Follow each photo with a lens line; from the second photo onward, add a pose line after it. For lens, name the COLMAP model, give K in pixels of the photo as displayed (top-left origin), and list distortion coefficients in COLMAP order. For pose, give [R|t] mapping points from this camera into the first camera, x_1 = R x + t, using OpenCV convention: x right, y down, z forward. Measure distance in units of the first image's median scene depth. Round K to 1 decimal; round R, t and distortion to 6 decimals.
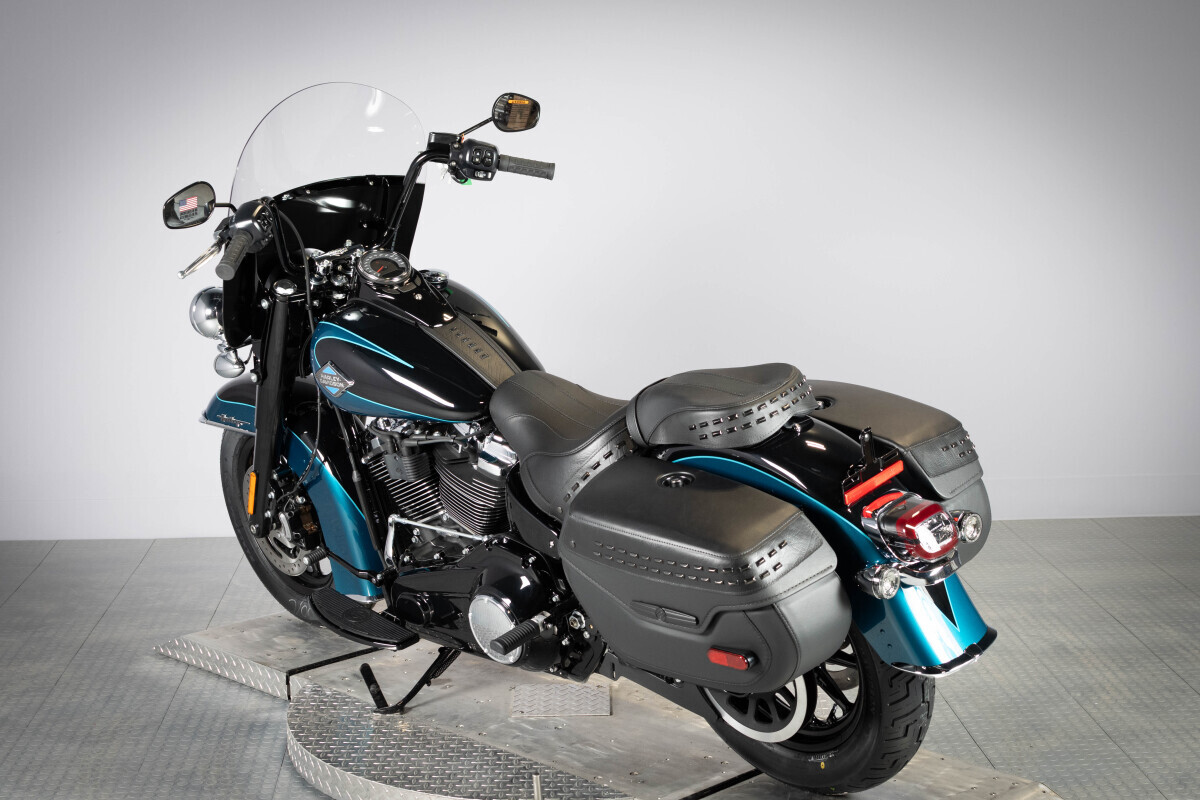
lens RADIAL K [[1896.1, 0, 600.0], [0, 1896.1, 400.0], [0, 0, 1]] dist [-0.030554, 0.042113]
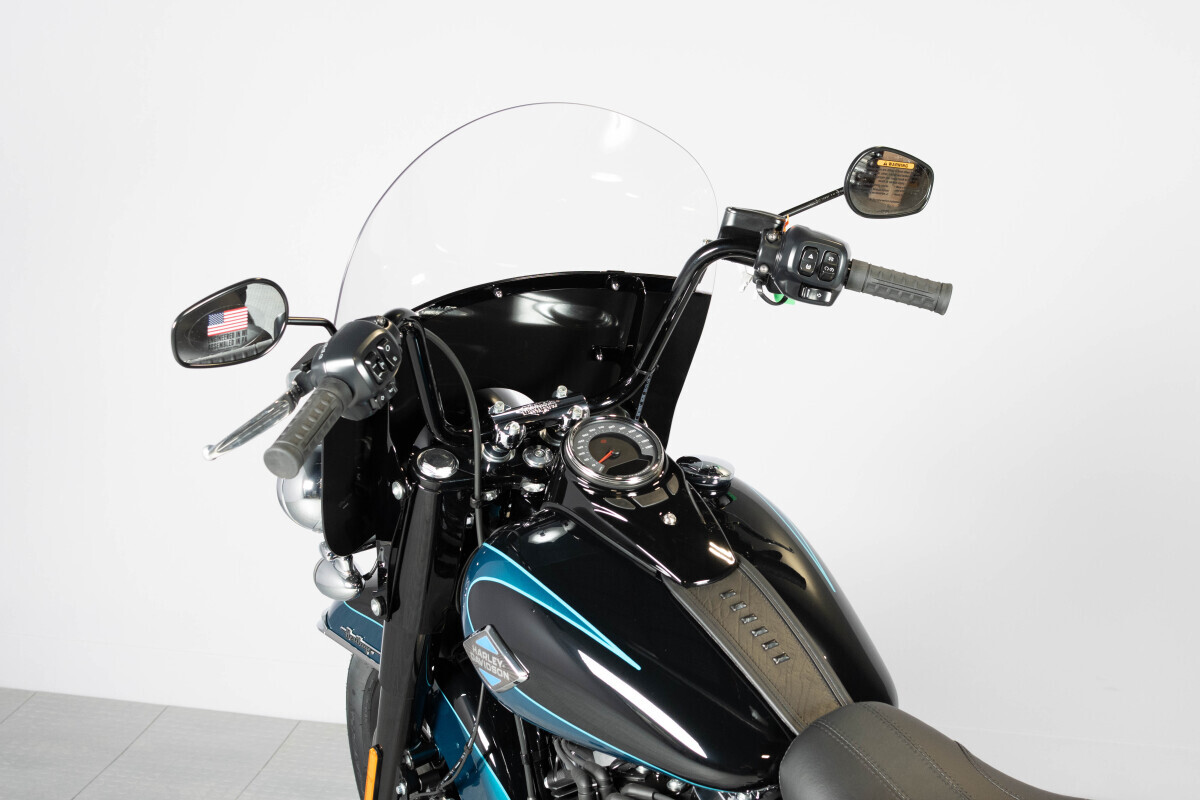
lens RADIAL K [[1896.1, 0, 600.0], [0, 1896.1, 400.0], [0, 0, 1]] dist [-0.030554, 0.042113]
pose [[0.980735, 0.104219, -0.165221, -0.029773], [-0.105562, 0.994412, 0.000655, -0.082644], [0.164366, 0.016799, 0.986256, 0.457068]]
